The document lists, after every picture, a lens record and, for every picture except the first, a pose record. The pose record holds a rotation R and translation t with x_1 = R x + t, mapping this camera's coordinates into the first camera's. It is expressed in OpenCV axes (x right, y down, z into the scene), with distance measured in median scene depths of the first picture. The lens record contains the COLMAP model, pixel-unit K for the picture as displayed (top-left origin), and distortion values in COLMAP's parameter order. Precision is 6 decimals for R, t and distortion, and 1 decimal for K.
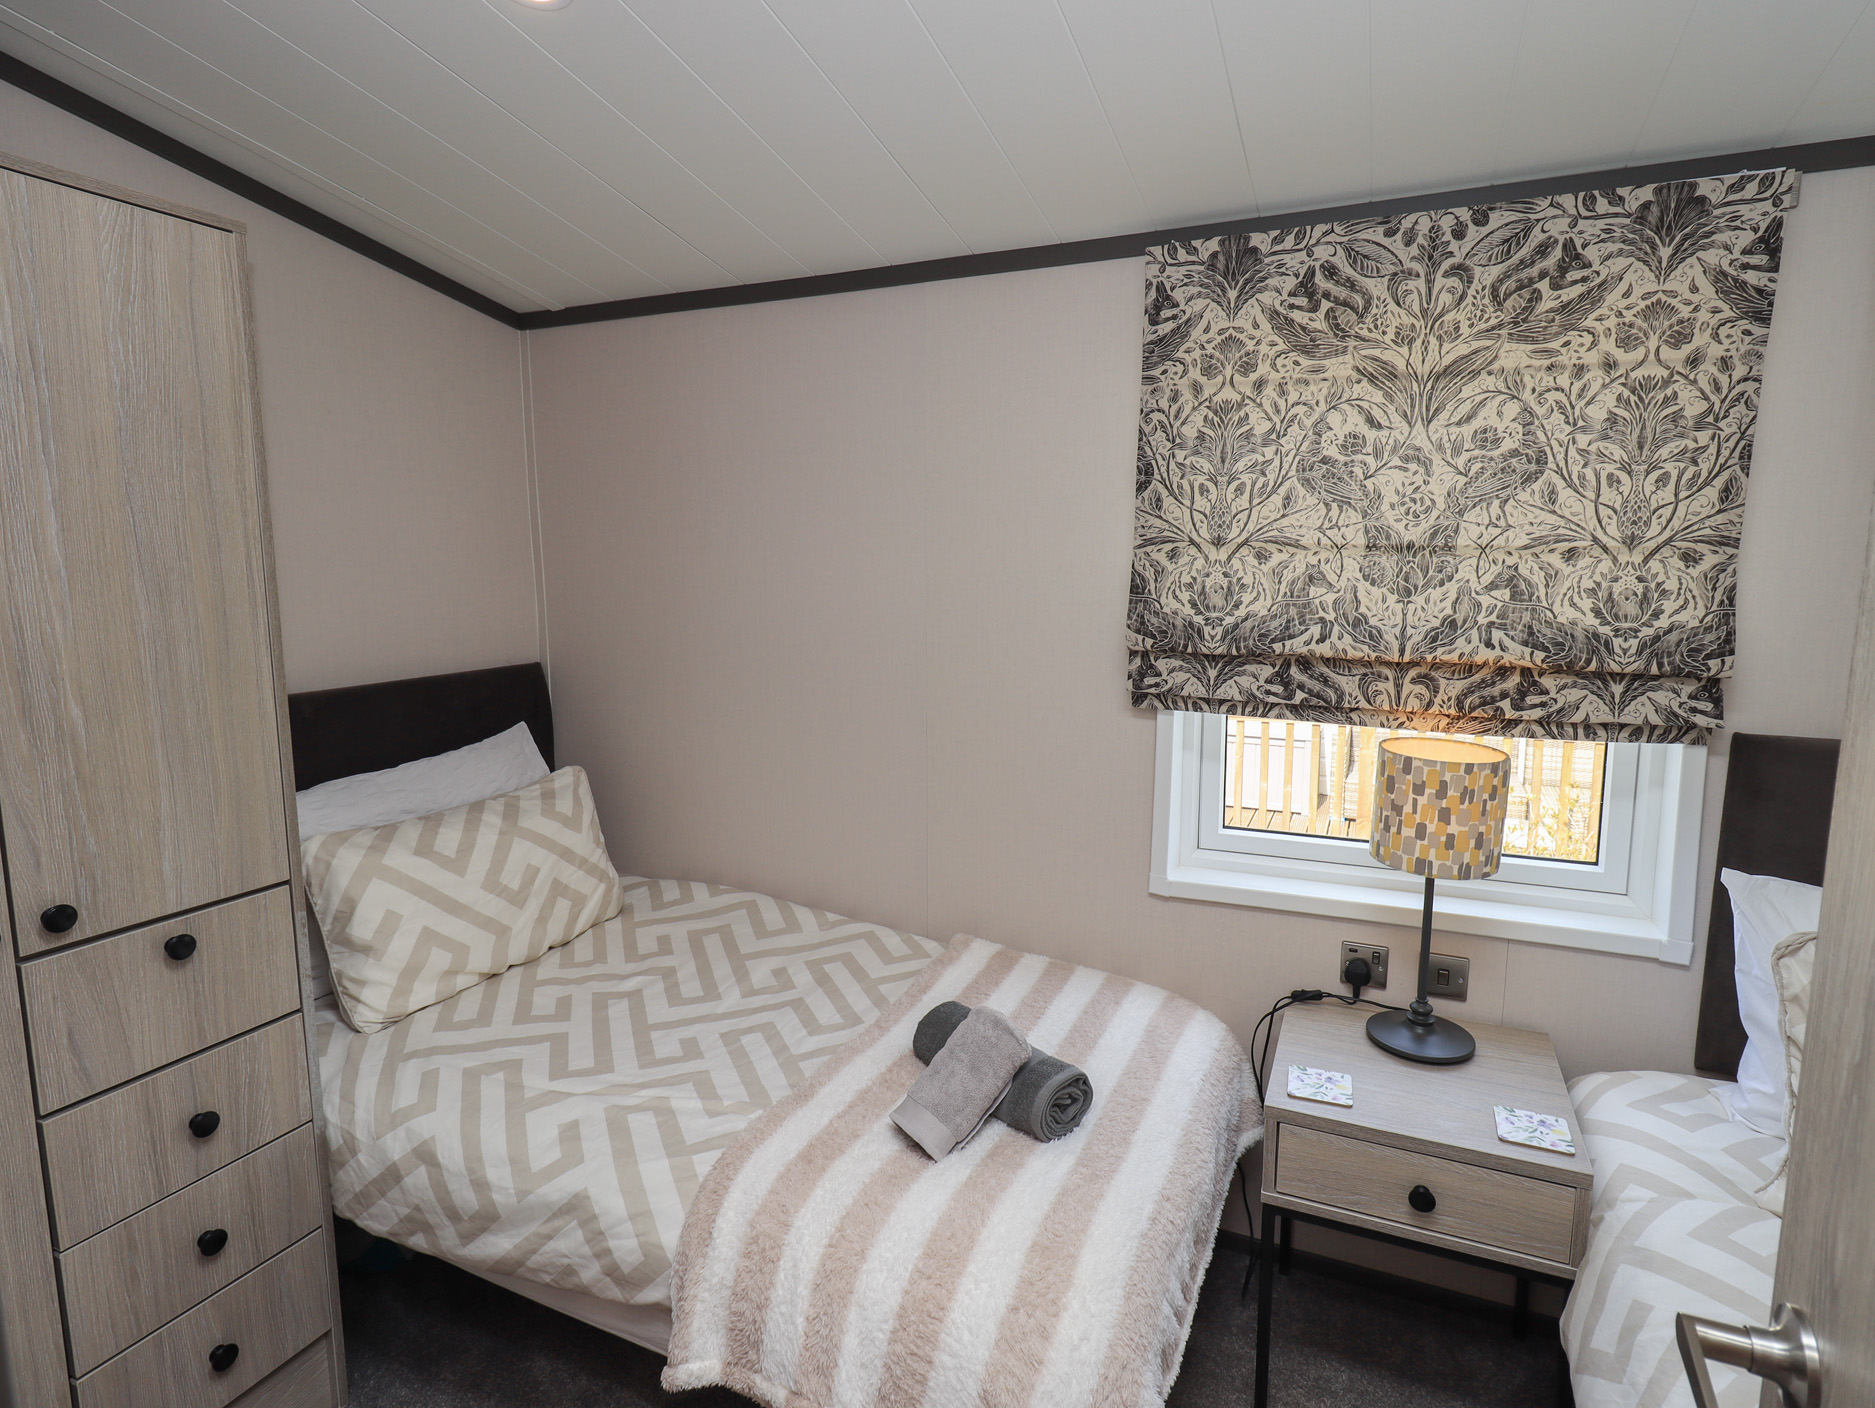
lens RADIAL K [[1017.3, 0, 951.9], [0, 1017.3, 697.8], [0, 0, 1]] dist [0.017498, -0.008262]
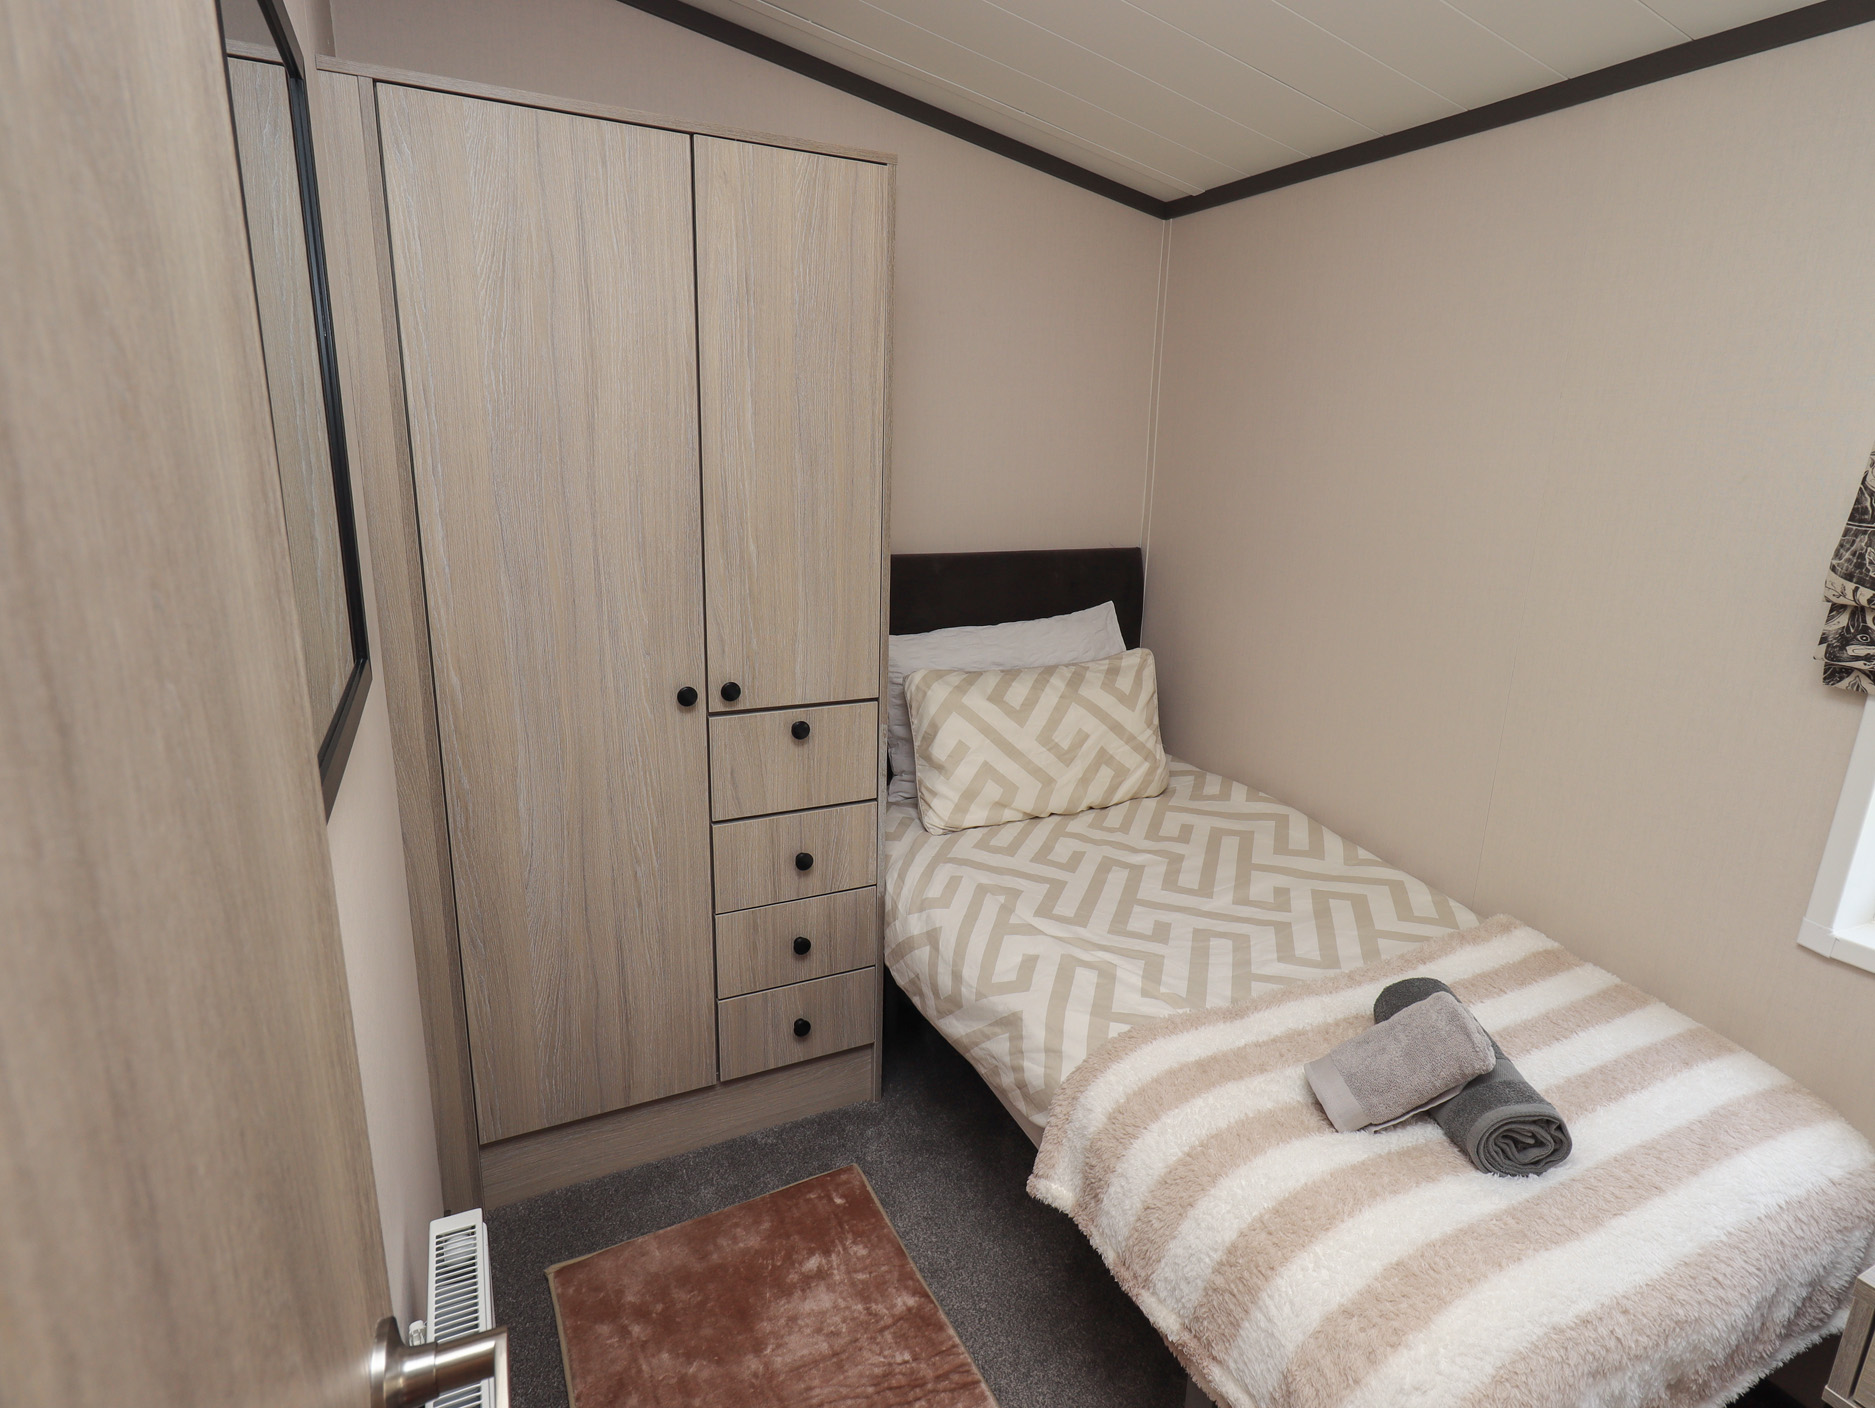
lens RADIAL K [[1017.3, 0, 951.9], [0, 1017.3, 697.8], [0, 0, 1]] dist [0.017498, -0.008262]
pose [[0.758604, 0.183195, -0.625267, 0.183301], [-0.120429, 0.982548, 0.141764, -0.010532], [0.640325, -0.032243, 0.767427, 0.077267]]
